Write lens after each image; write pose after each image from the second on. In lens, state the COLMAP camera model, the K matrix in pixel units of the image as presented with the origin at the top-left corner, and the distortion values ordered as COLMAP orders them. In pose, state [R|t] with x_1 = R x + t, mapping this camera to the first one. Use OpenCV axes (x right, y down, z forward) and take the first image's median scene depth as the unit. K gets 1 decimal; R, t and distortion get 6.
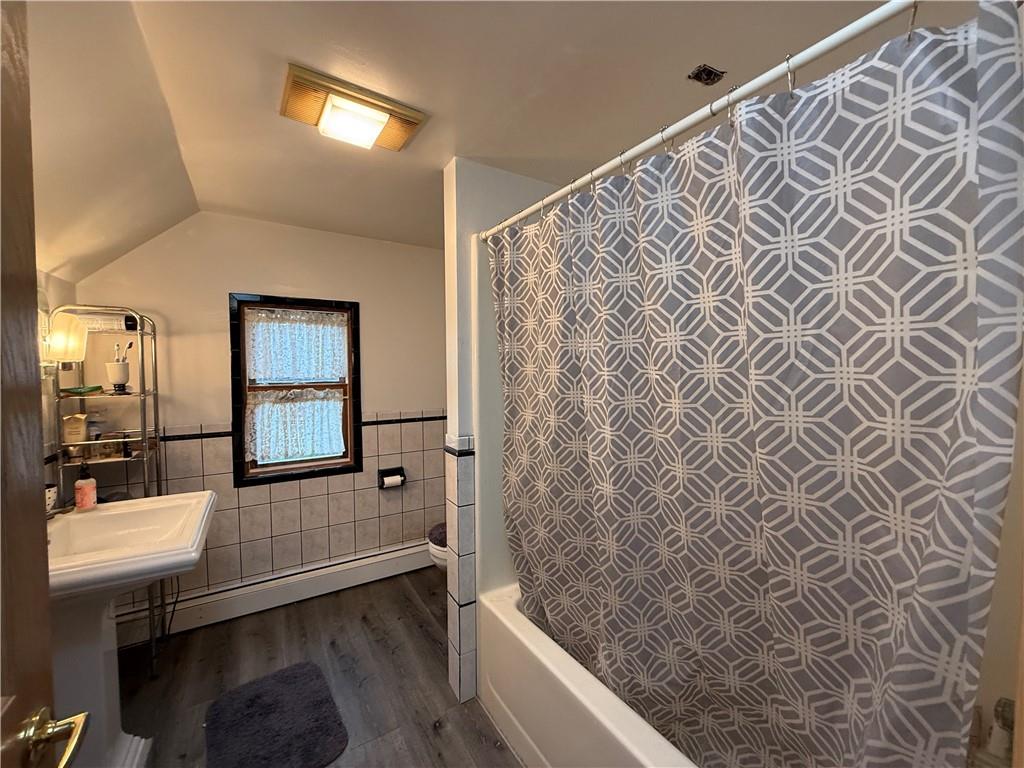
lens RADIAL K [[408.0, 0, 513.7], [0, 408.0, 384.9], [0, 0, 1]] dist [-0.001437, 0.000005]
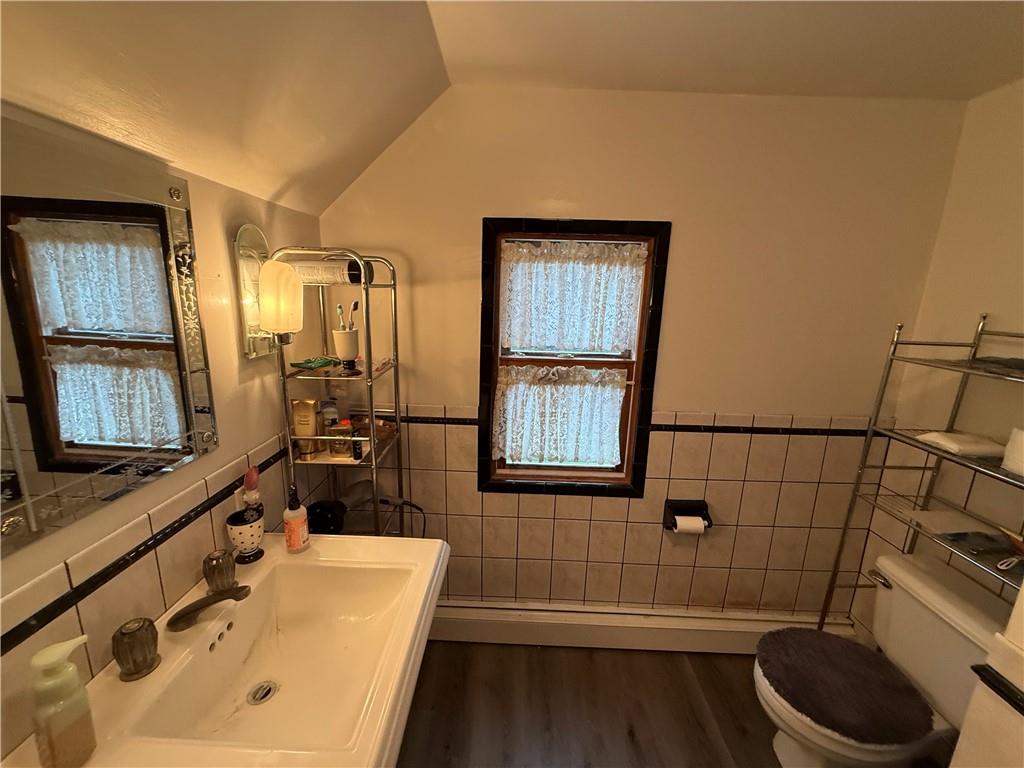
lens RADIAL K [[408.0, 0, 510.4], [0, 408.0, 381.9], [0, 0, 1]] dist [-0.001437, 0.000005]
pose [[0.840512, 0.142341, -0.522760, -0.260048], [-0.052392, 0.981703, 0.183068, -0.082580], [0.539254, -0.126482, 0.832591, 0.413821]]
